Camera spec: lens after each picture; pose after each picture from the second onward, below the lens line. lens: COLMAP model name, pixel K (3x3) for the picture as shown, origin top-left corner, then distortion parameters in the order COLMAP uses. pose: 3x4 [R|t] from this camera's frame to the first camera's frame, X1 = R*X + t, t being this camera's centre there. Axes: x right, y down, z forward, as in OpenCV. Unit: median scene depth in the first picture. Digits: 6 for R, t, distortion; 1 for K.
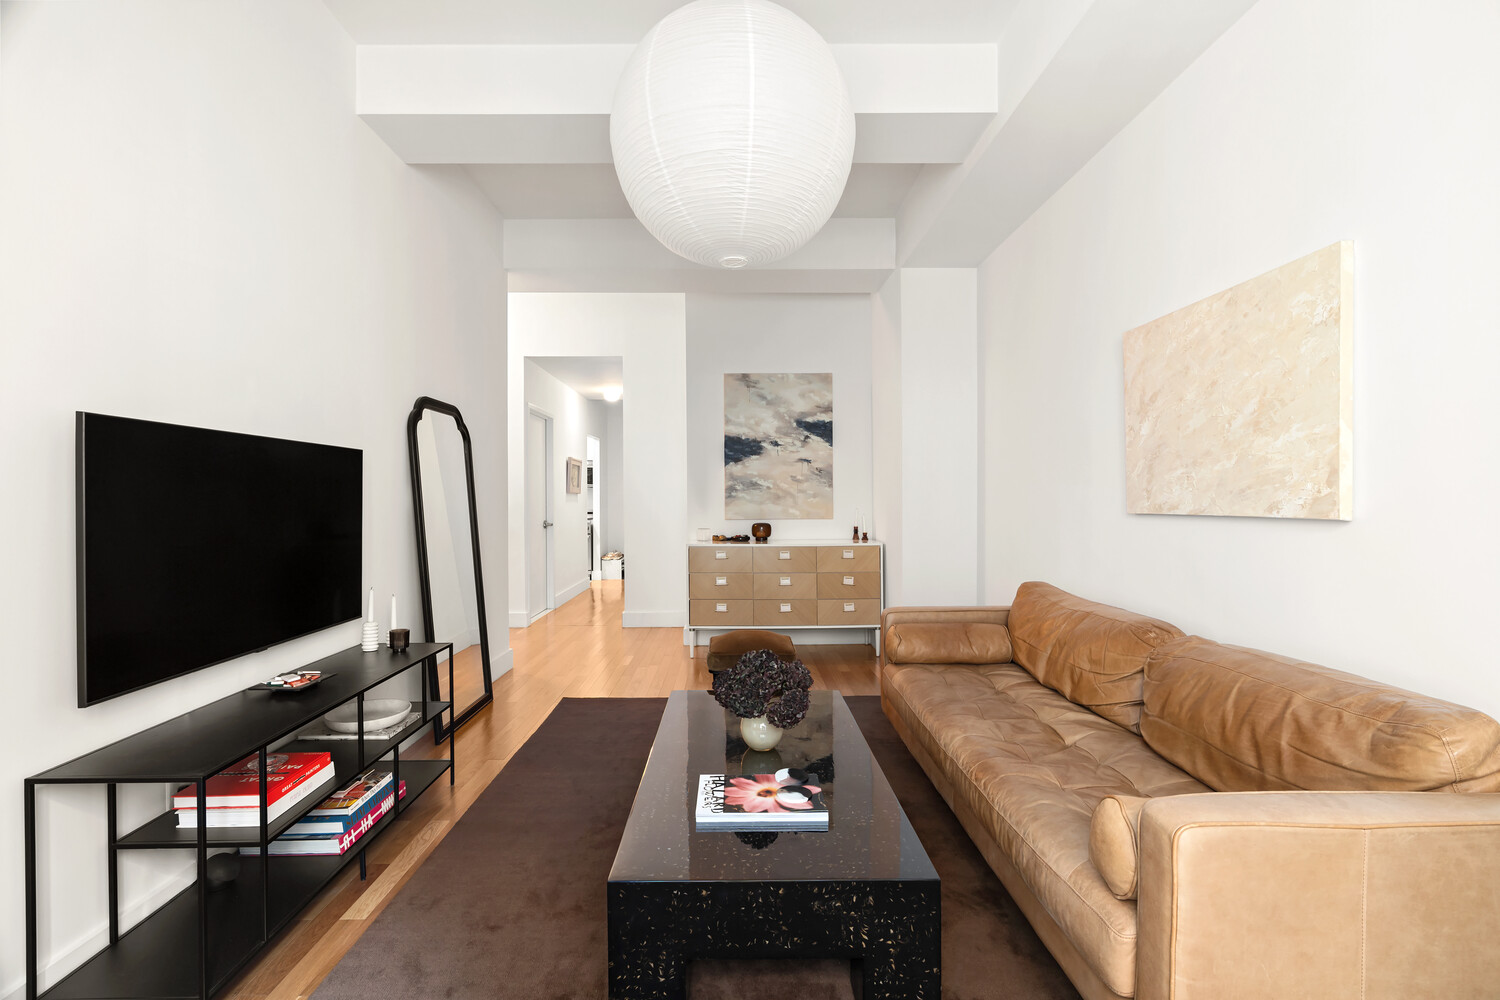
lens RADIAL K [[676.1, 0, 750.0], [0, 676.1, 500.0], [0, 0, 1]] dist [0.001206, 0.000252]
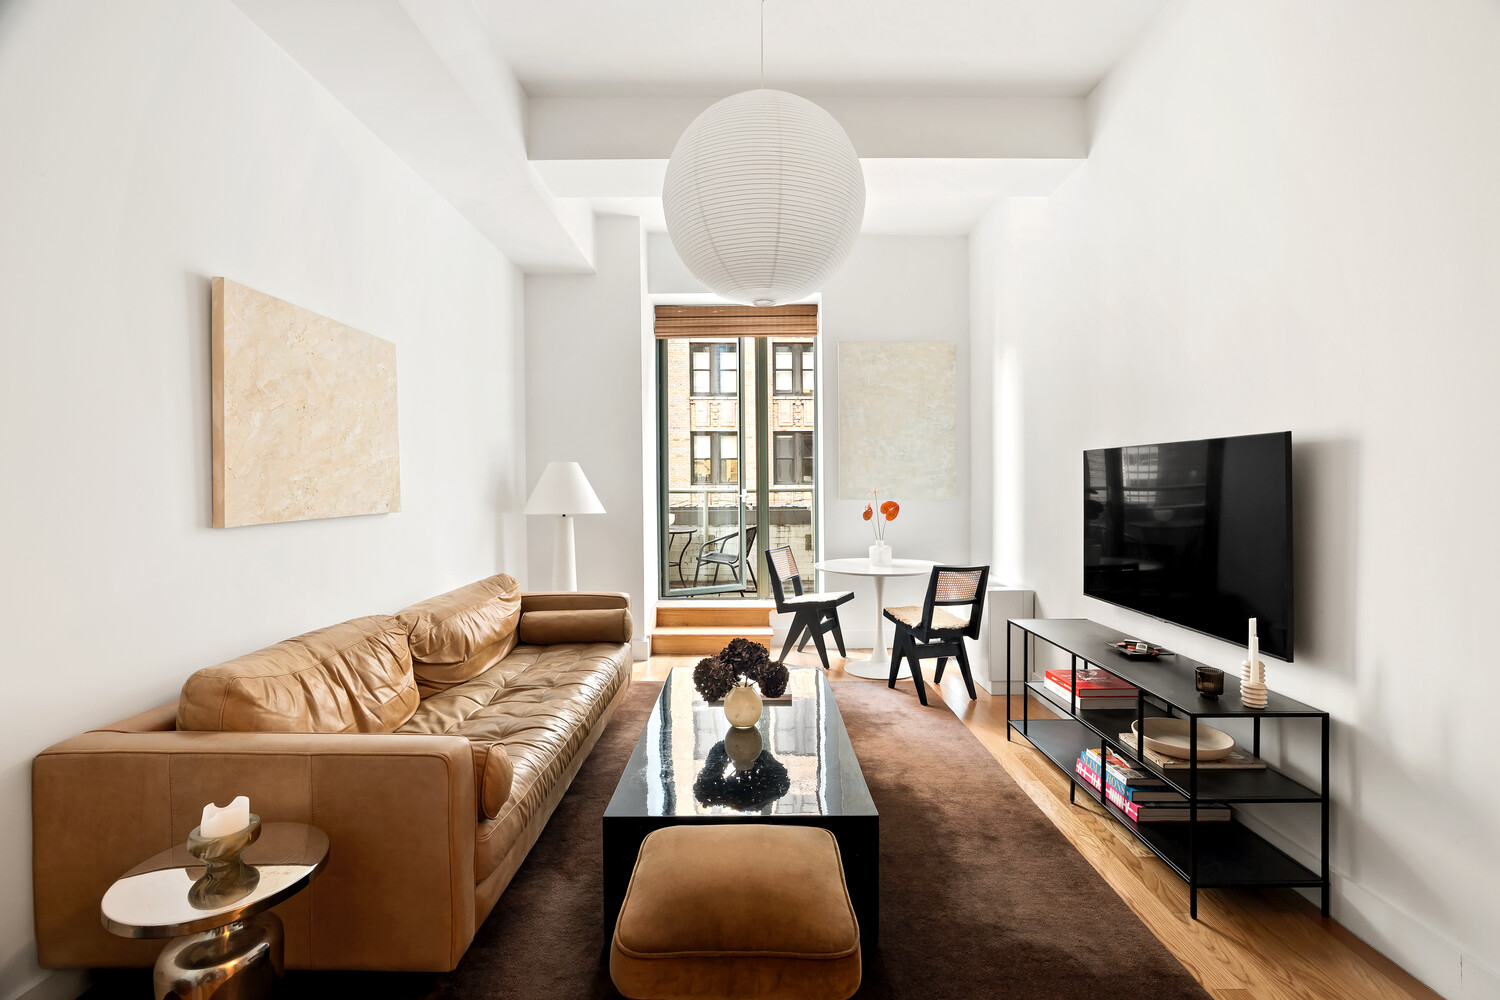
lens RADIAL K [[676.1, 0, 750.0], [0, 676.1, 500.0], [0, 0, 1]] dist [0.001206, 0.000252]
pose [[-0.999499, 0.013663, 0.028547, -0.028402], [0.014459, 0.999508, 0.027840, -0.025492], [-0.028153, 0.028239, -0.999205, 1.974026]]
